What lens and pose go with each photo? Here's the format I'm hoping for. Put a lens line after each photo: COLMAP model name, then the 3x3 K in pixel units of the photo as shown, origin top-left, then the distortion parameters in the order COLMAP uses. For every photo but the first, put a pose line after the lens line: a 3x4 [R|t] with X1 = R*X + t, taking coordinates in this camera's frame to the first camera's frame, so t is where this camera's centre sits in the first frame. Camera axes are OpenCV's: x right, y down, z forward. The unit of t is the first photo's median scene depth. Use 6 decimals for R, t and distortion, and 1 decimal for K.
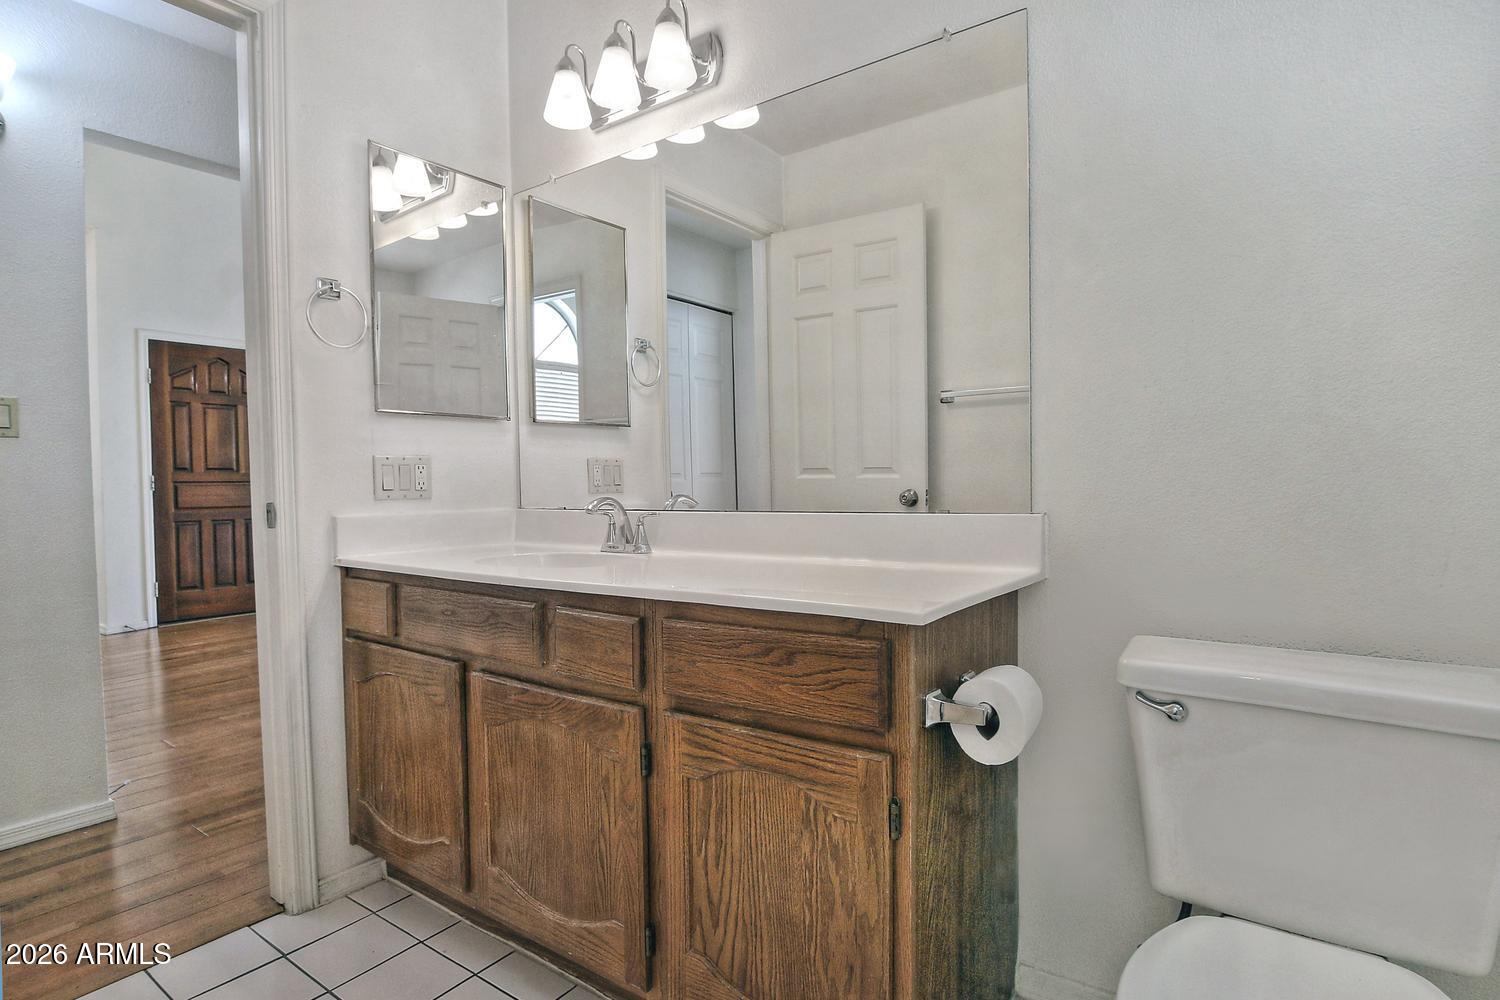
lens RADIAL K [[769.1, 0, 753.3], [0, 769.1, 501.8], [0, 0, 1]] dist [0.002549, 0.000223]
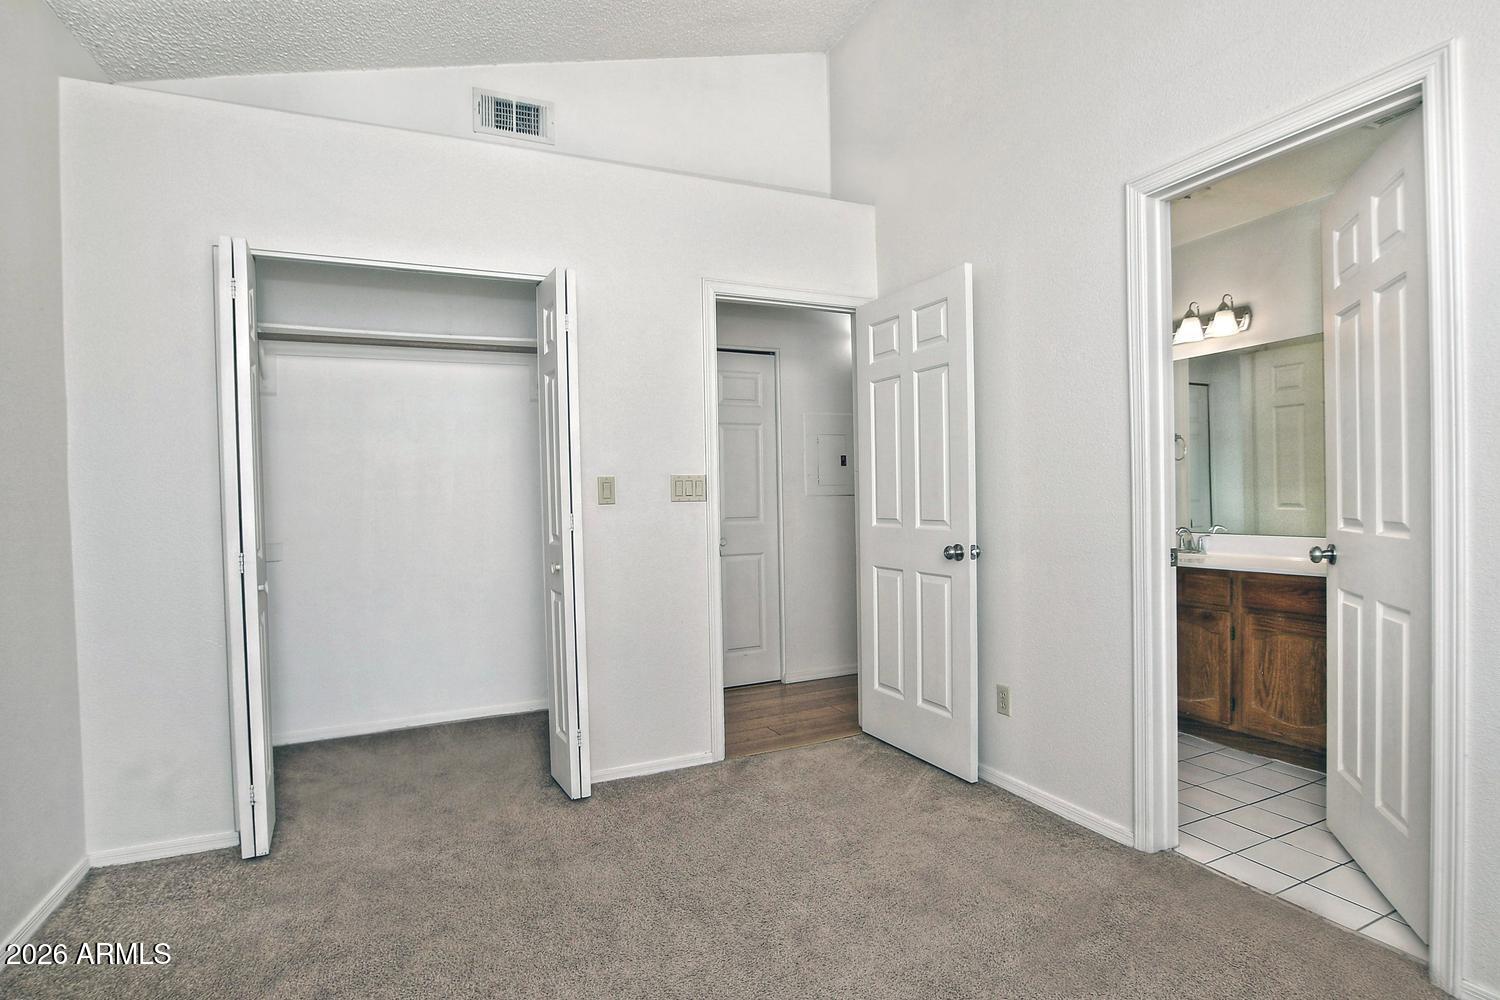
lens RADIAL K [[735.7, 0, 746.2], [0, 735.7, 510.9], [0, 0, 1]] dist [-0.016082, -0.000198]
pose [[0.868763, 0.006076, -0.495190, -0.366454], [-0.007049, 0.999975, -0.000096, -0.064656], [0.495178, 0.003574, 0.868784, -2.042763]]
